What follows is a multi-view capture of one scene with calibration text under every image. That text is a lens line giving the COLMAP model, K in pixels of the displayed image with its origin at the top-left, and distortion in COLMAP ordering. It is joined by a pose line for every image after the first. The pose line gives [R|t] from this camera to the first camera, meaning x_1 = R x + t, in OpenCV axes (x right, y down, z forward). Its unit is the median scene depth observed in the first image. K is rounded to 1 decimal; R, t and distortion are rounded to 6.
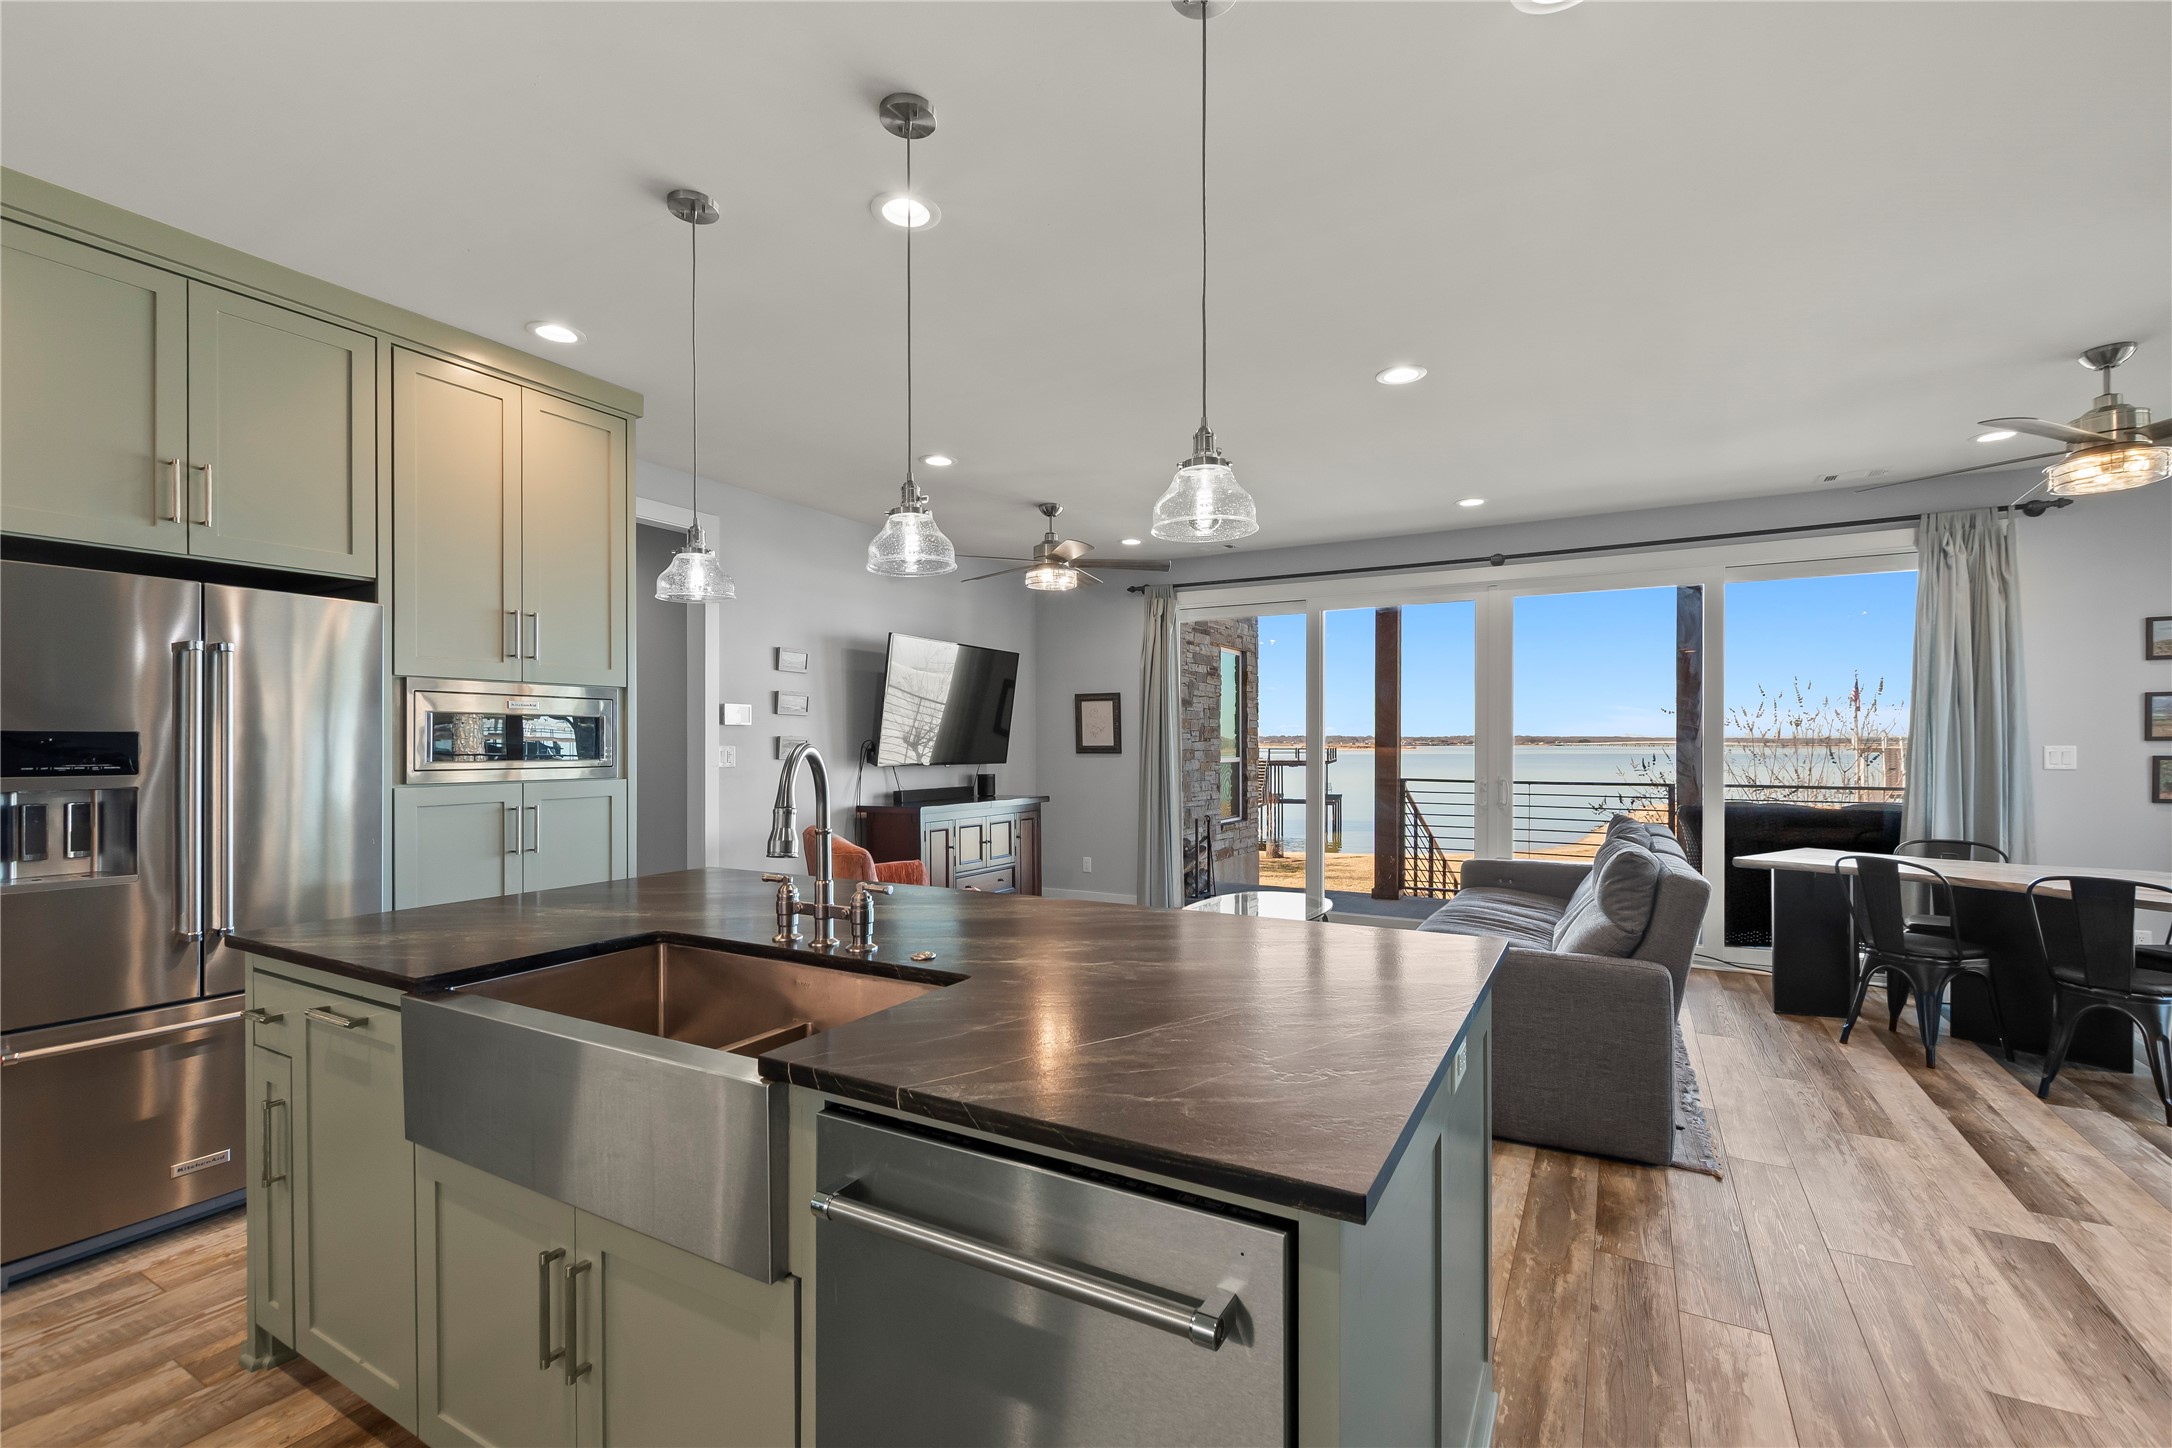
lens RADIAL K [[965.8, 0, 1046.6], [0, 965.8, 747.5], [0, 0, 1]] dist [0.007009, -0.004751]
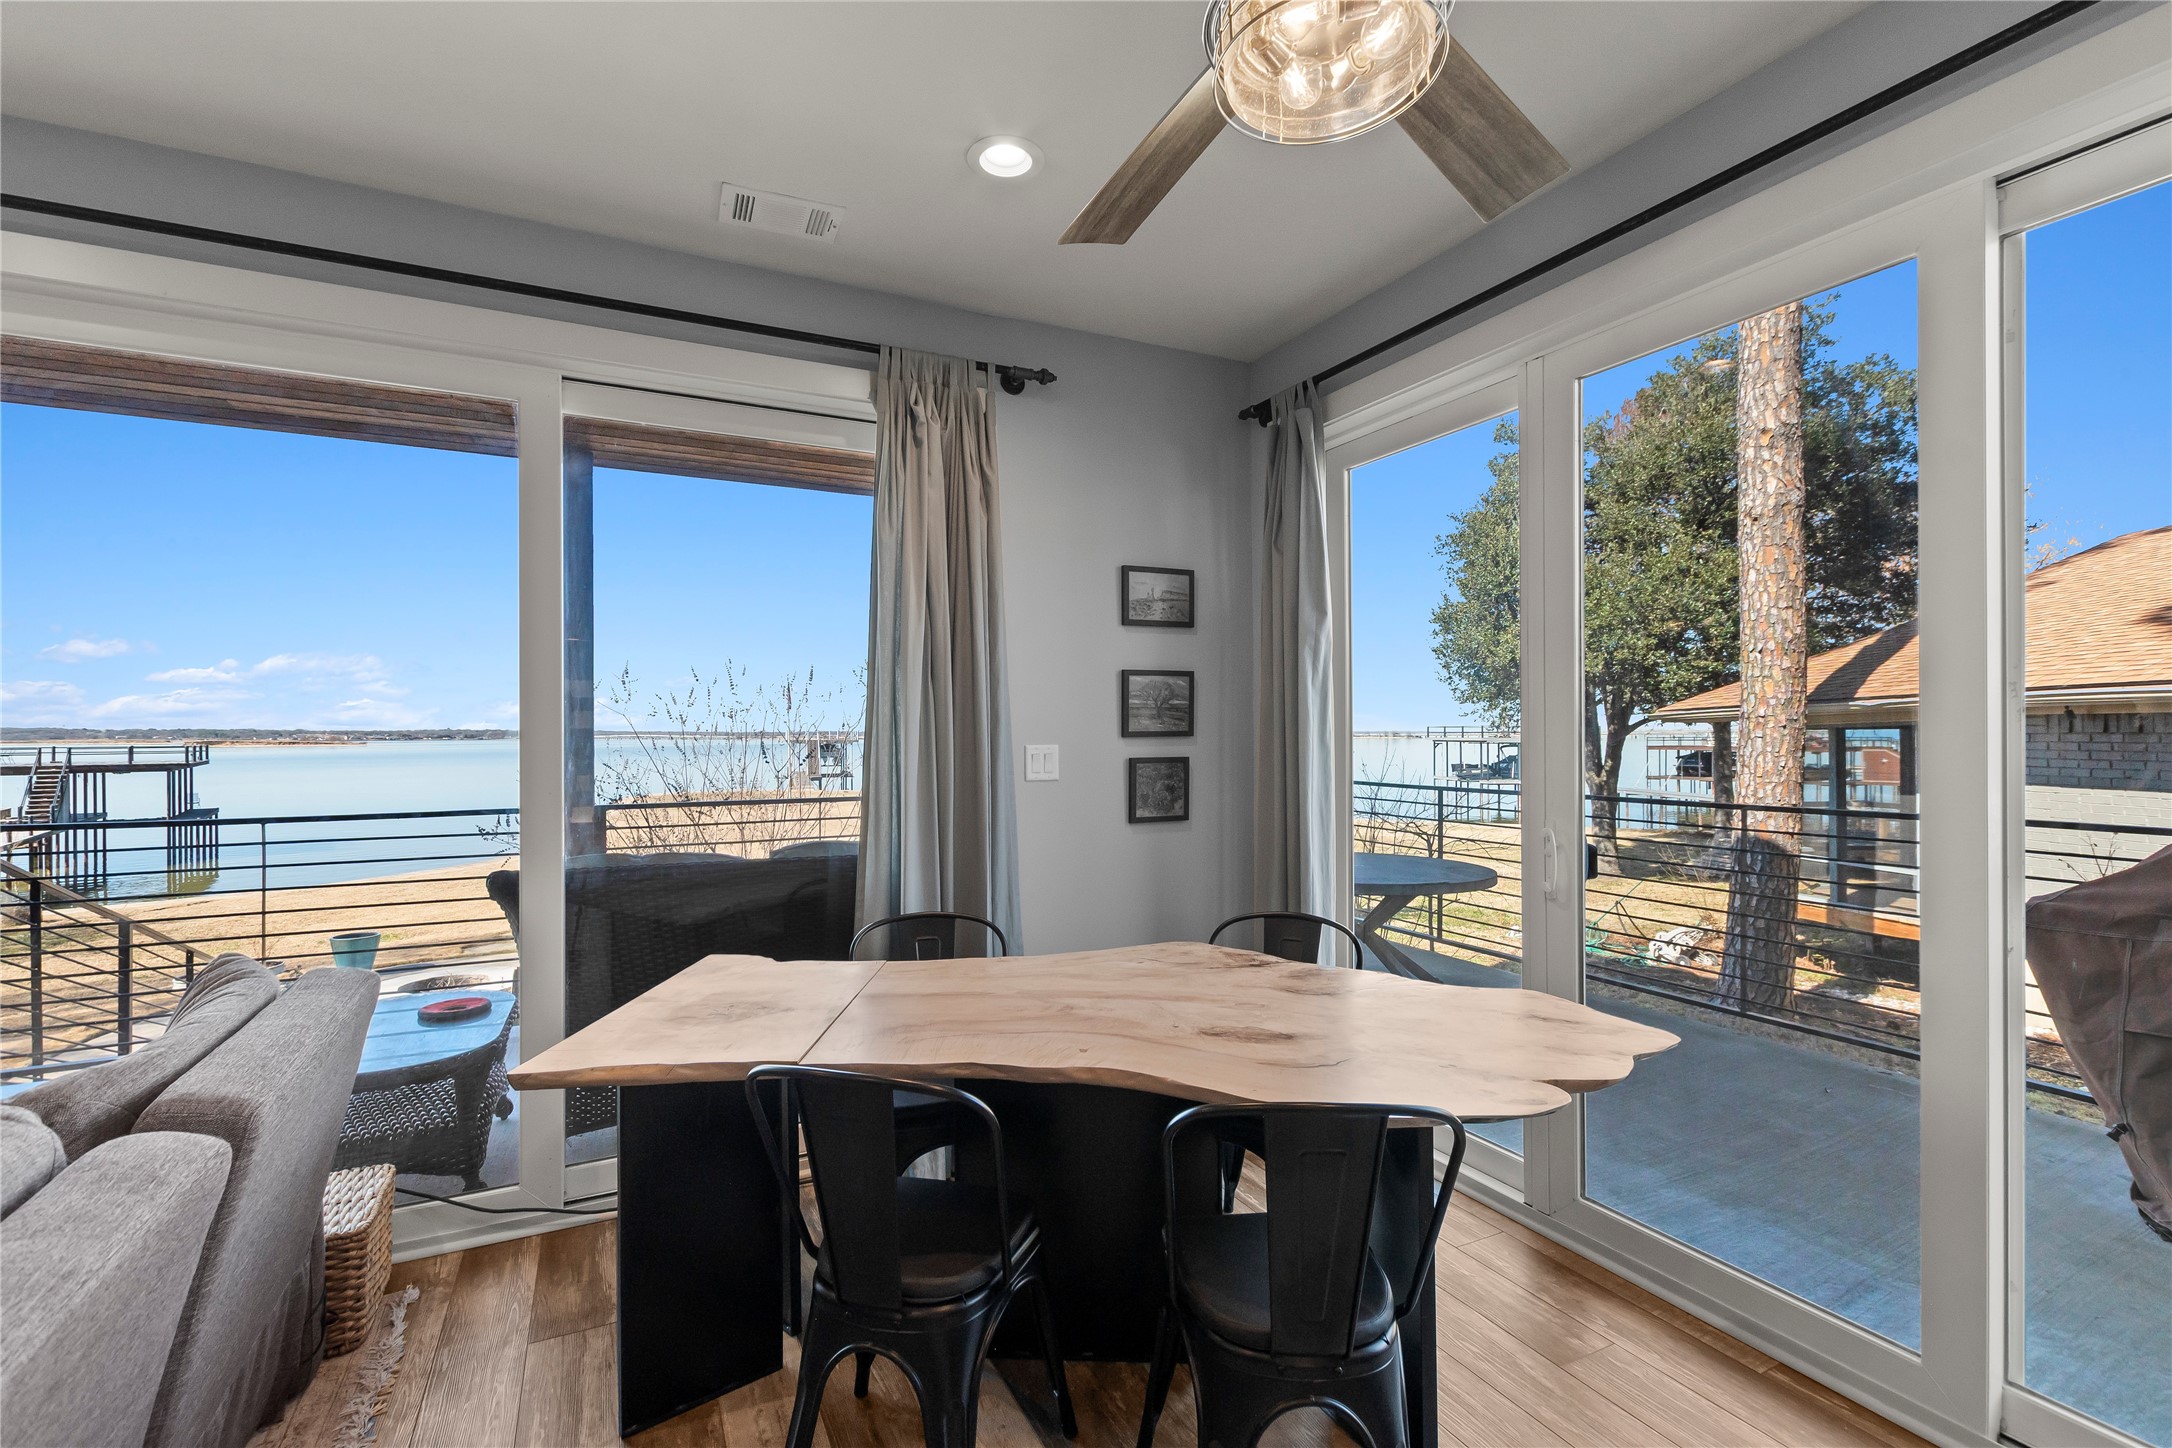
lens RADIAL K [[965.8, 0, 1111.5], [0, 965.8, 720.4], [0, 0, 1]] dist [0.007009, -0.004751]
pose [[0.532562, 0.010296, 0.846328, 0.507777], [0.007639, 0.999827, -0.016970, -0.007229], [-0.846356, 0.015503, 0.532391, 0.600567]]
